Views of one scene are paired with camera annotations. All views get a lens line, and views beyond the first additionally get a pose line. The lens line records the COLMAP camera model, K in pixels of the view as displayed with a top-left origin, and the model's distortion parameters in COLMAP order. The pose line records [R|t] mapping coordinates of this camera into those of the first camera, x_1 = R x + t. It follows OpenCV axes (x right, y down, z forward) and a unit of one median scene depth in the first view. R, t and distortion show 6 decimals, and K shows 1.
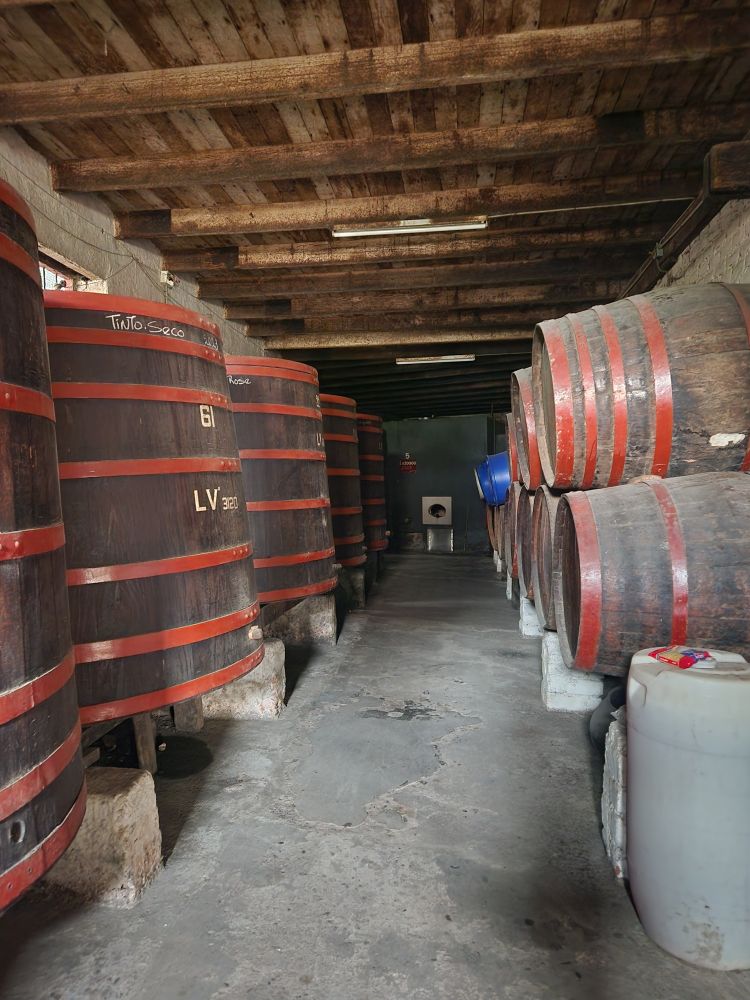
lens RADIAL K [[678.3, 0, 375.0], [0, 678.3, 501.6], [0, 0, 1]] dist [0.044691, -0.013459]
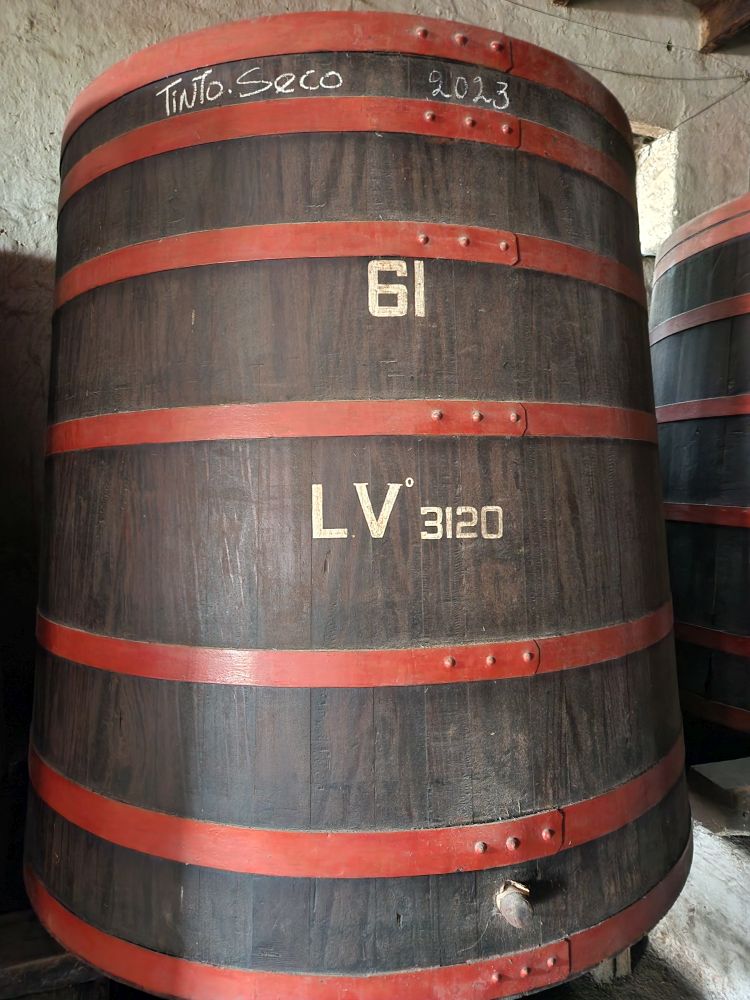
lens RADIAL K [[678.3, 0, 375.2], [0, 678.3, 494.1], [0, 0, 1]] dist [0.044691, -0.013459]
pose [[0.472729, 0.073386, -0.878147, 0.087174], [-0.045912, 0.997224, 0.058622, -0.033433], [0.880011, 0.012605, 0.474786, 0.807382]]
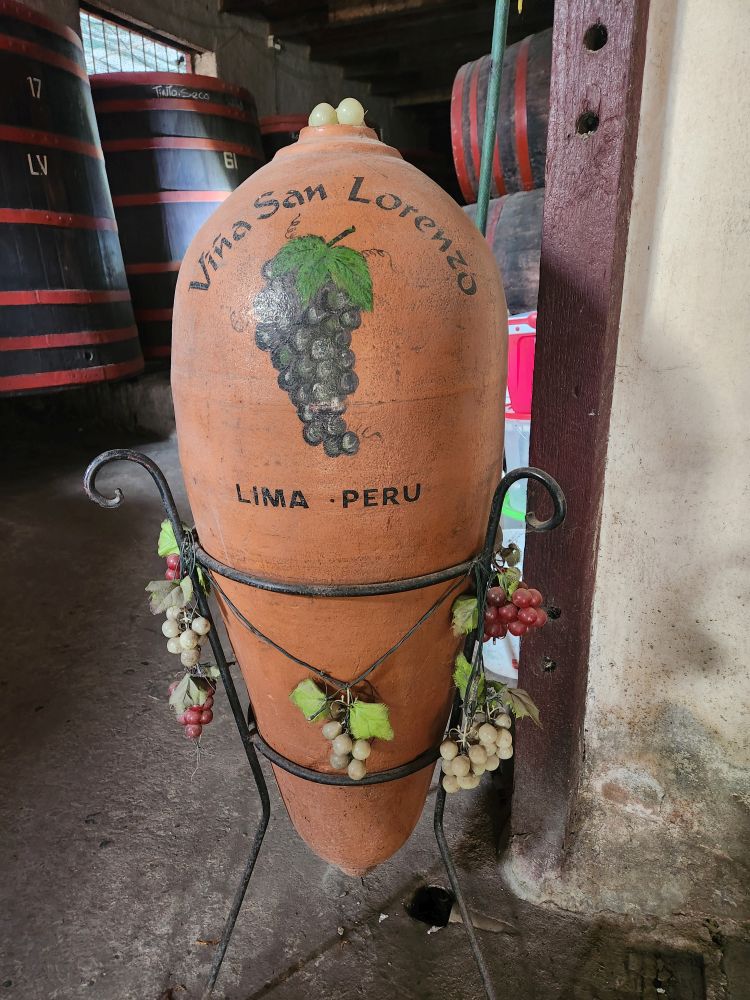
lens RADIAL K [[678.3, 0, 374.8], [0, 678.3, 500.2], [0, 0, 1]] dist [0.044691, -0.013459]
pose [[0.947559, 0.100732, -0.303289, 0.575281], [-0.007198, 0.955511, 0.294868, 0.137837], [0.319499, -0.277222, 0.906128, -0.455752]]
